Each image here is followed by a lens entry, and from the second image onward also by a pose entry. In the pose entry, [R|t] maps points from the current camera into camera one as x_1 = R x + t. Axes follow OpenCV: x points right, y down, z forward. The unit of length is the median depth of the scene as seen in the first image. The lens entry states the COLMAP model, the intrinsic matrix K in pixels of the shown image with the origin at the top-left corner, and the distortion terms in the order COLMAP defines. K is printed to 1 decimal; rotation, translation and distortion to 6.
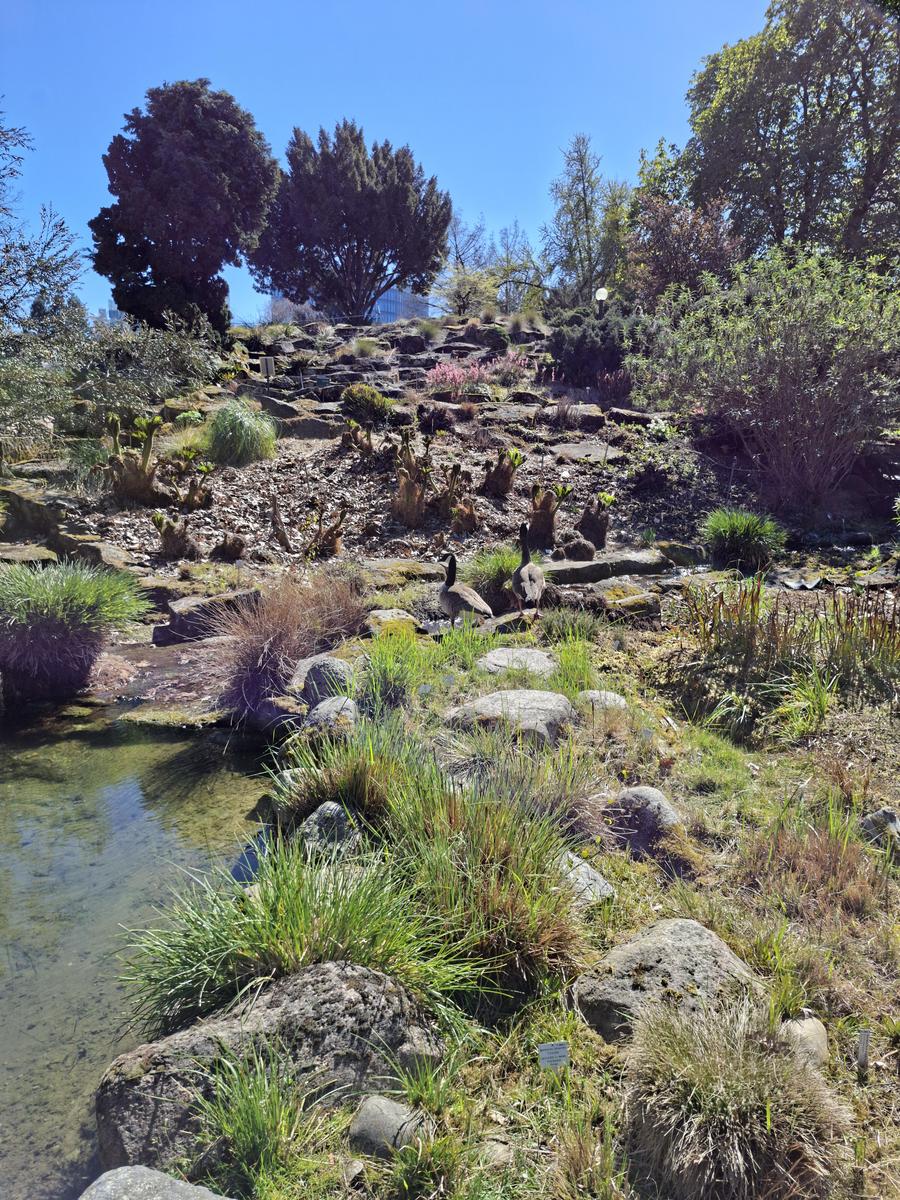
lens RADIAL K [[798.3, 0, 450.5], [0, 798.3, 623.0], [0, 0, 1]] dist [-0.000223, -0.046551]
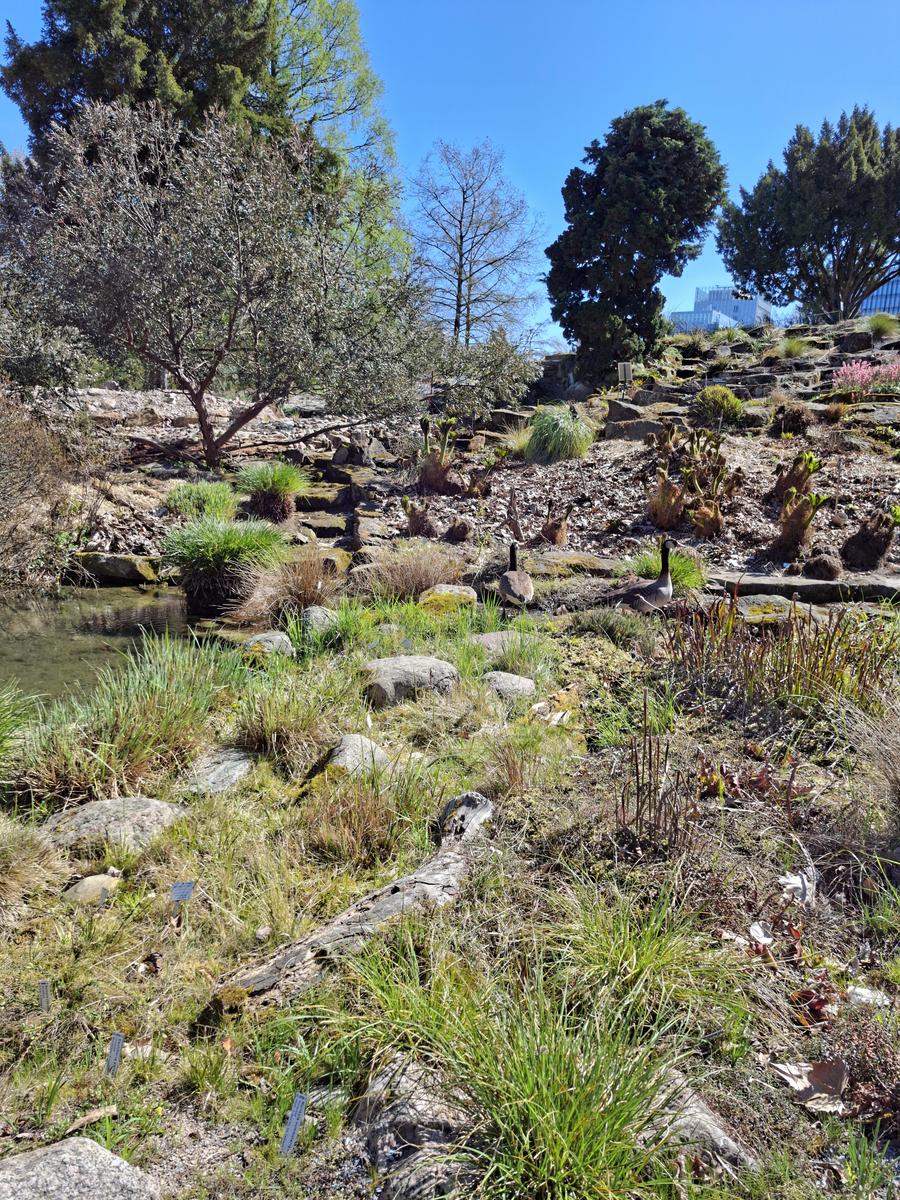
lens RADIAL K [[810.0, 0, 450.0], [0, 810.0, 600.0], [0, 0, 1]] dist [0.001277, -0.049472]
pose [[0.798712, 0.123316, -0.588942, 0.179445], [-0.148089, 0.988954, 0.006238, -0.000933], [0.583206, 0.082234, 0.808151, 0.031486]]
